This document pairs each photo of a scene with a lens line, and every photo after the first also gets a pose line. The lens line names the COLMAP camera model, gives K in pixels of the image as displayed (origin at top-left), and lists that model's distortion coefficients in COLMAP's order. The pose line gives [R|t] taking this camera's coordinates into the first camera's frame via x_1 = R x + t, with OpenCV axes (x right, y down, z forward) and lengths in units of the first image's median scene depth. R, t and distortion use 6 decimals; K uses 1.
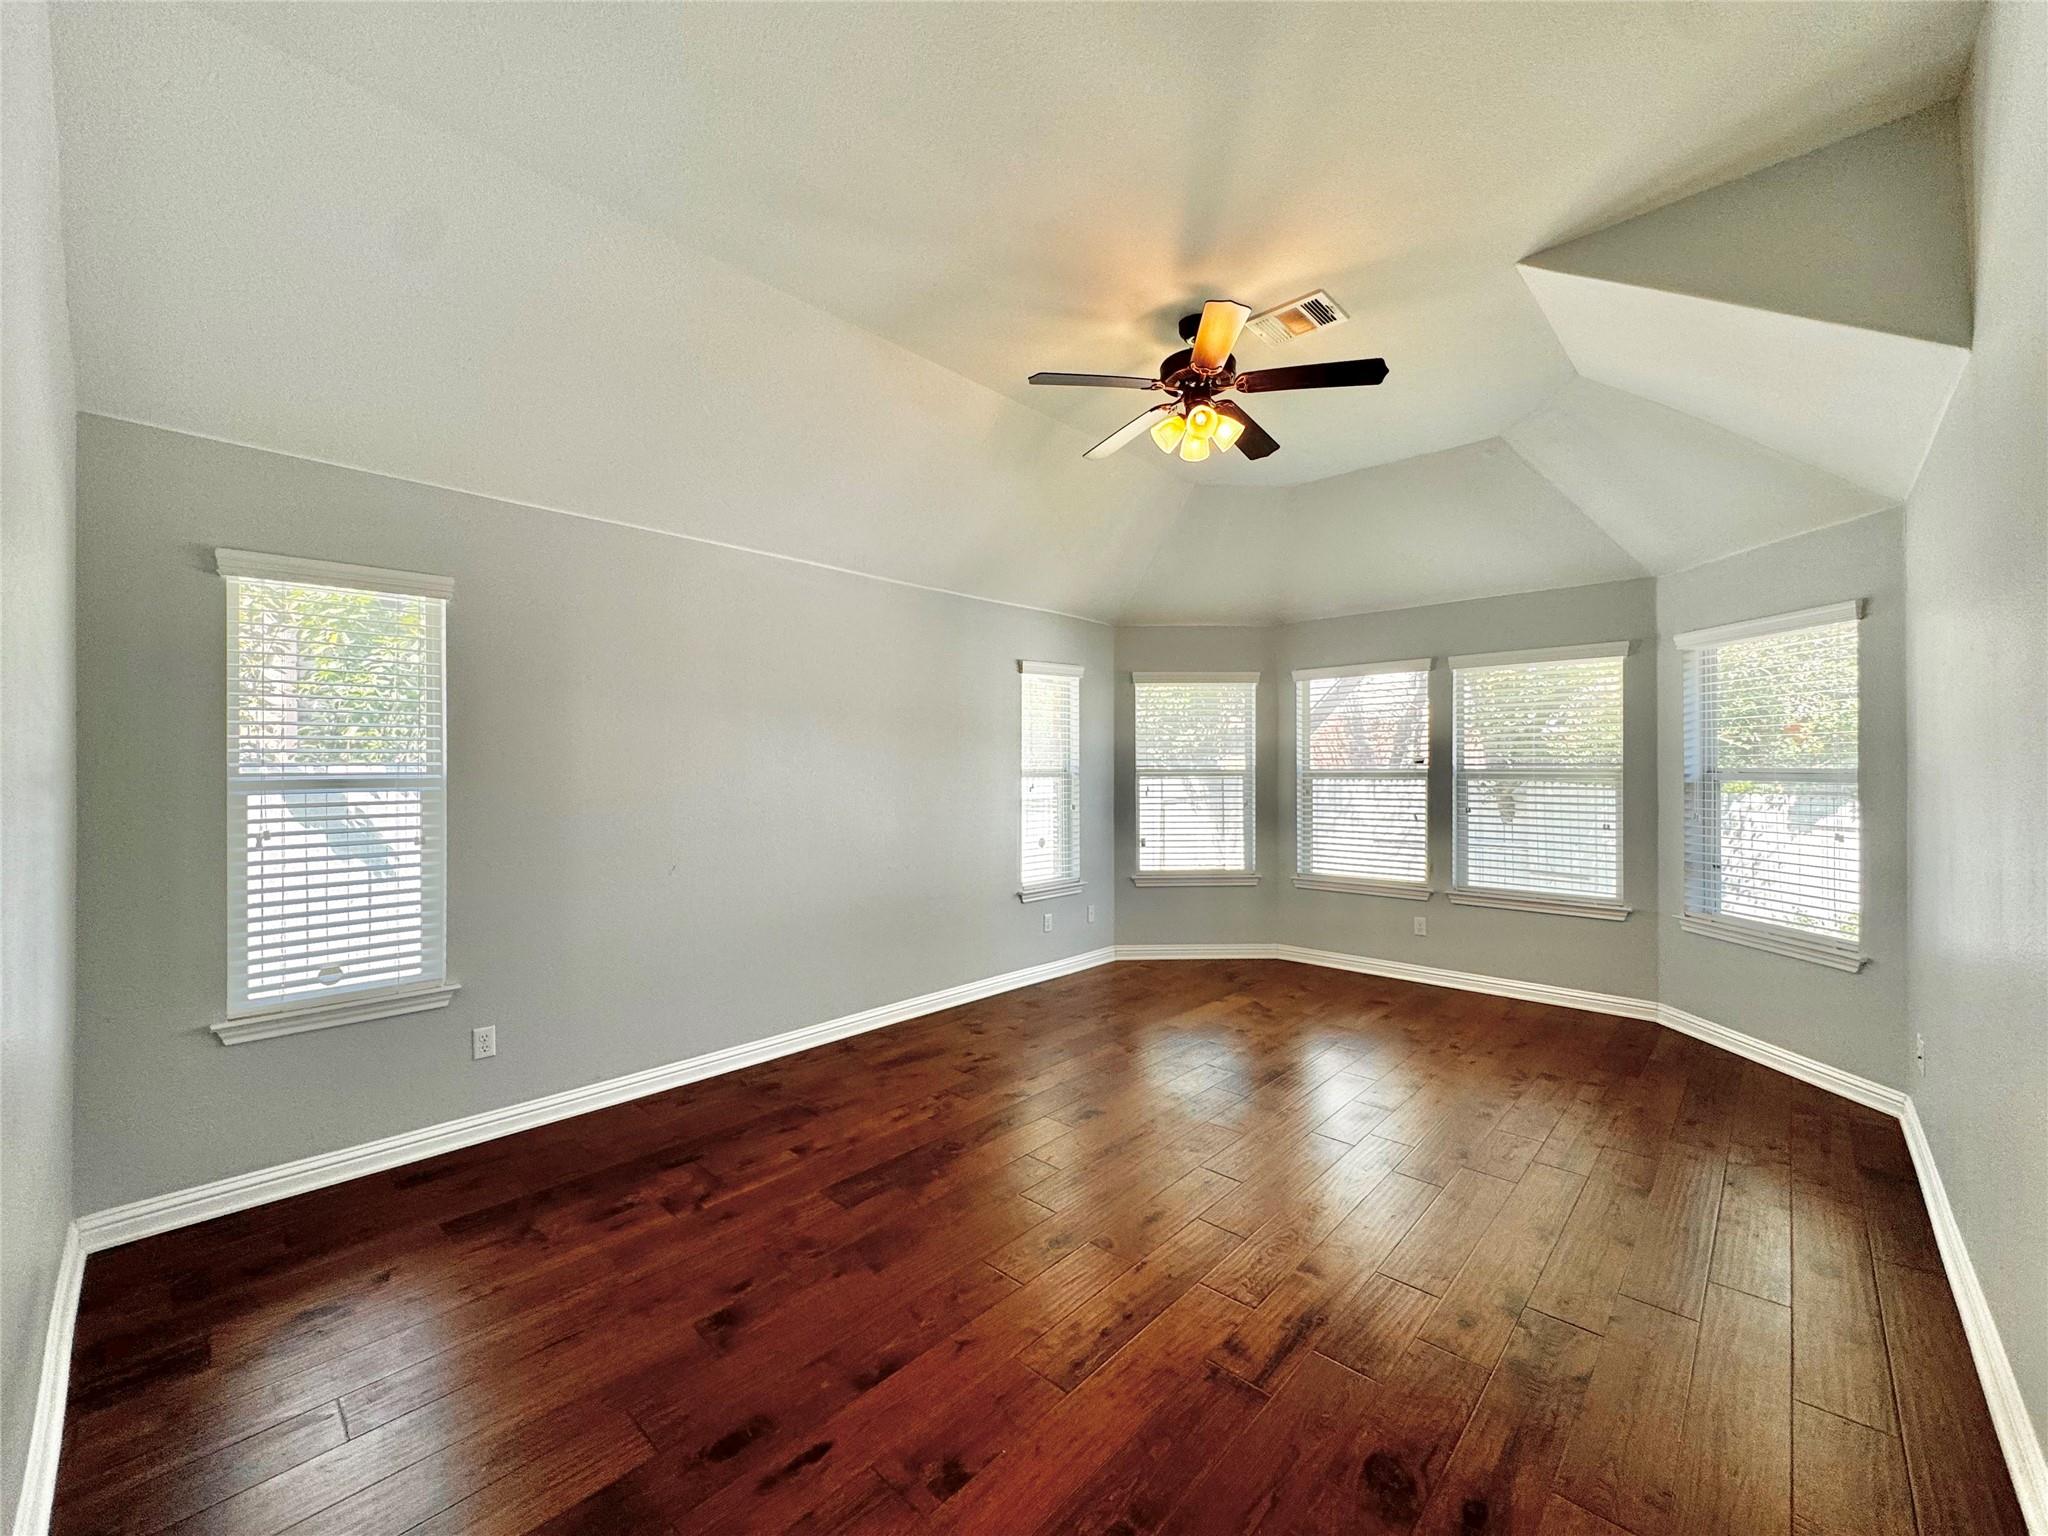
lens RADIAL K [[816.6, 0, 1022.6], [0, 816.6, 766.6], [0, 0, 1]] dist [-0.003695, 0.000015]
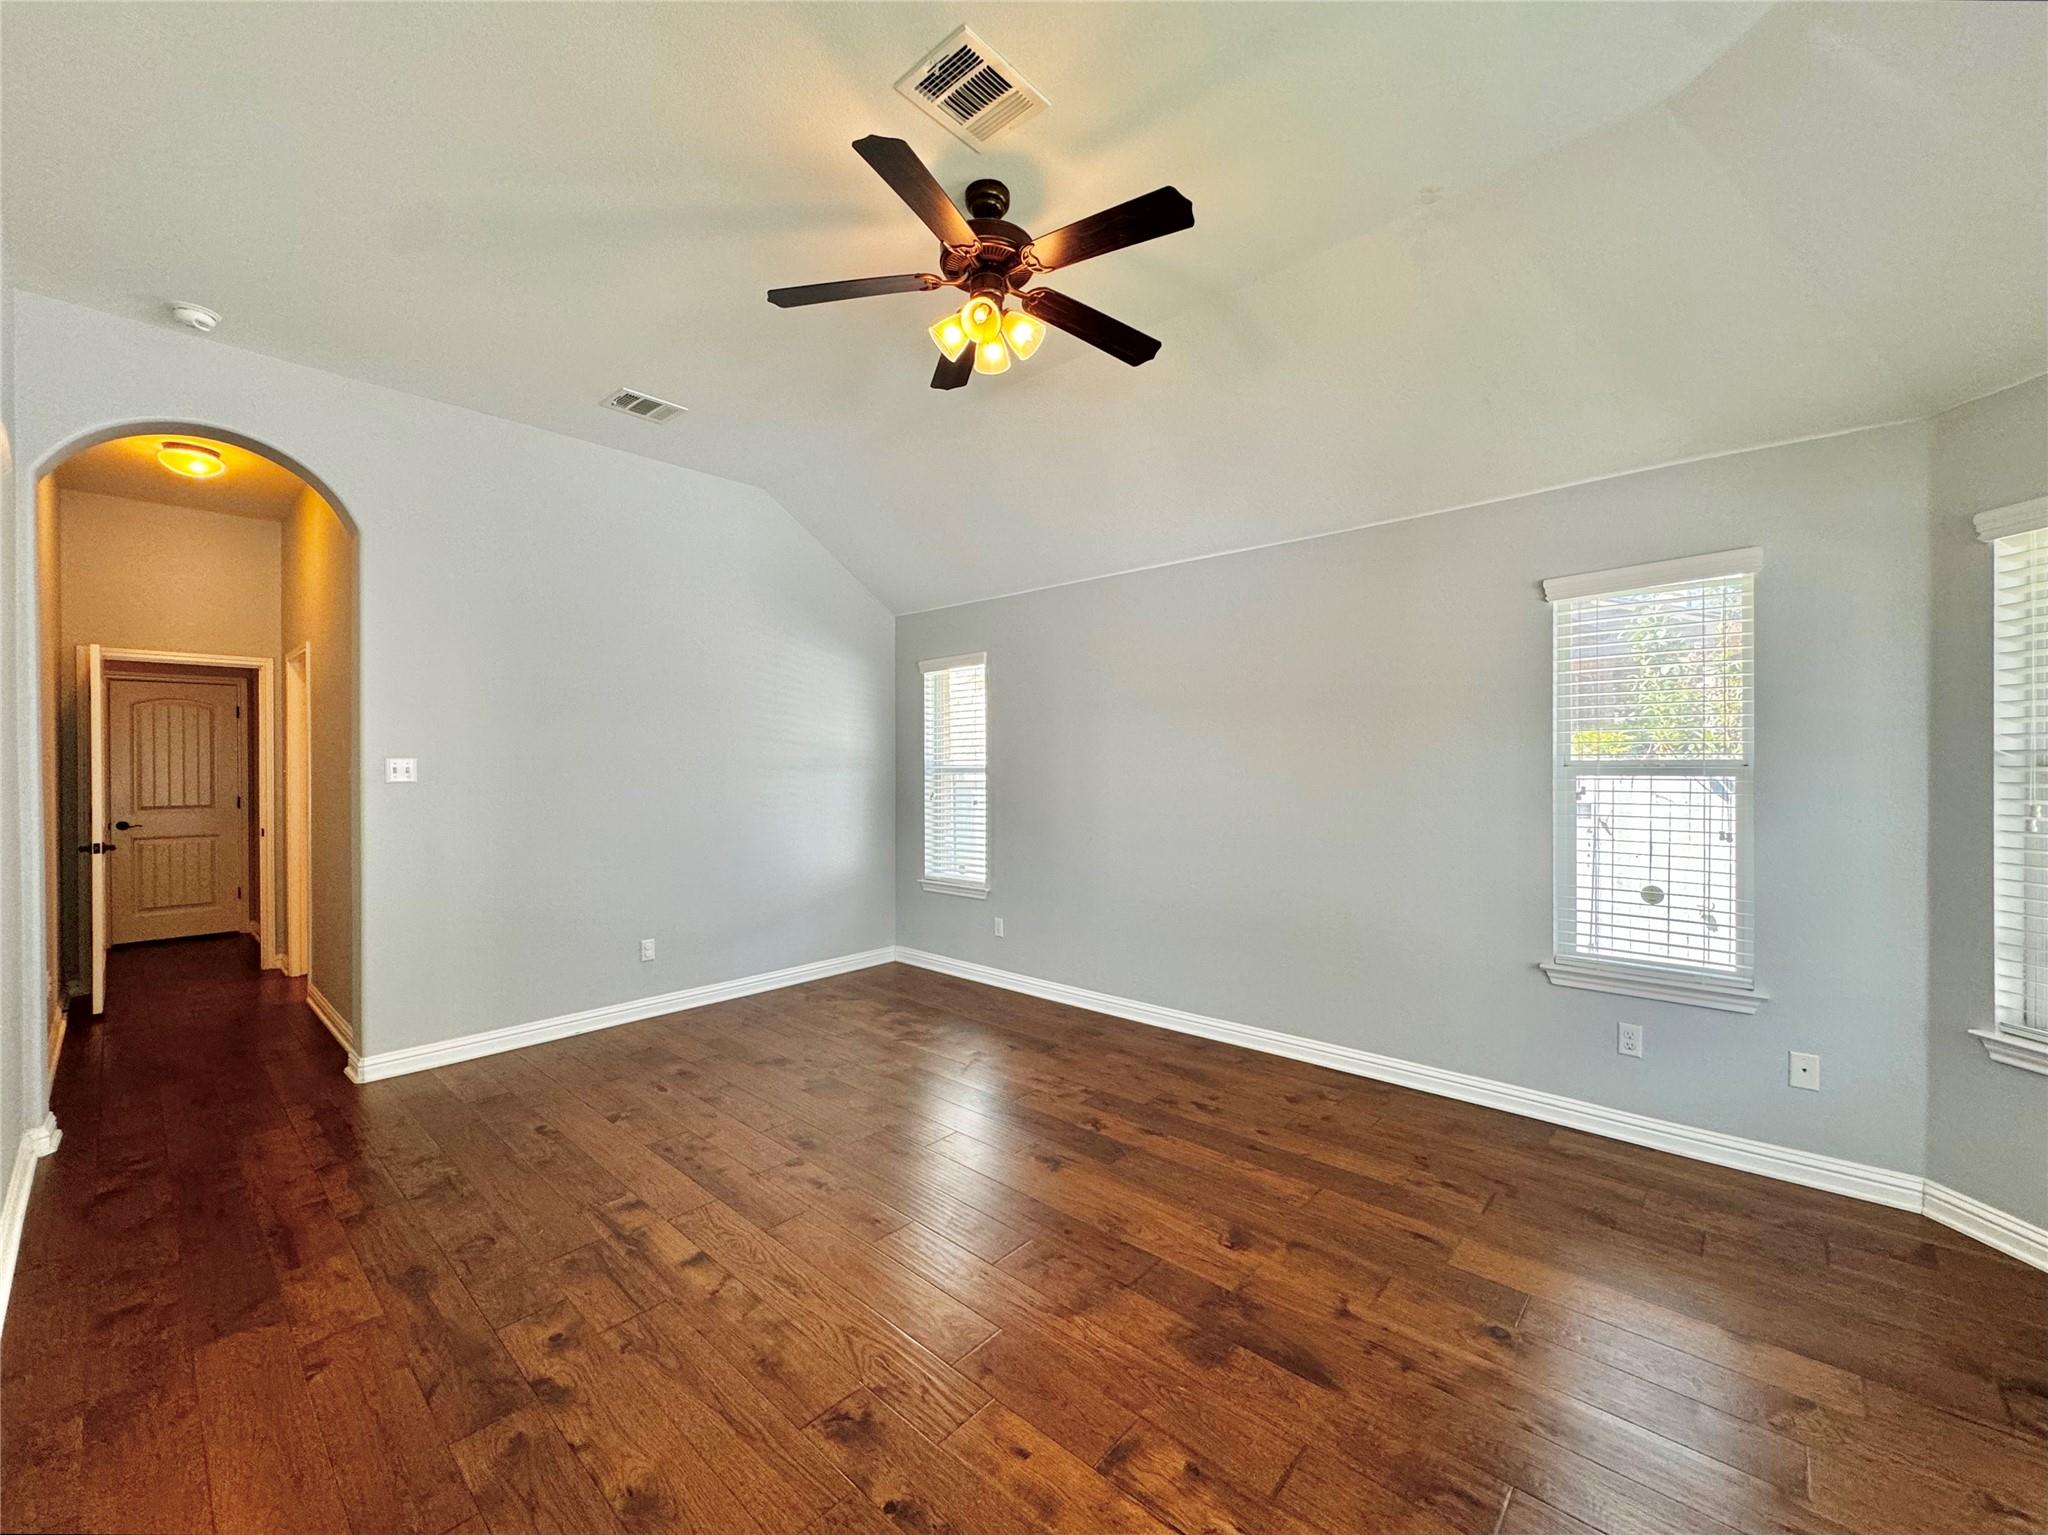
lens RADIAL K [[816.6, 0, 1022.6], [0, 816.6, 766.1], [0, 0, 1]] dist [-0.003695, 0.000015]
pose [[0.018149, 0.011981, -0.999764, 0.727881], [0.014416, 0.999821, 0.012243, -0.008093], [0.999731, -0.014635, 0.017973, 0.737757]]
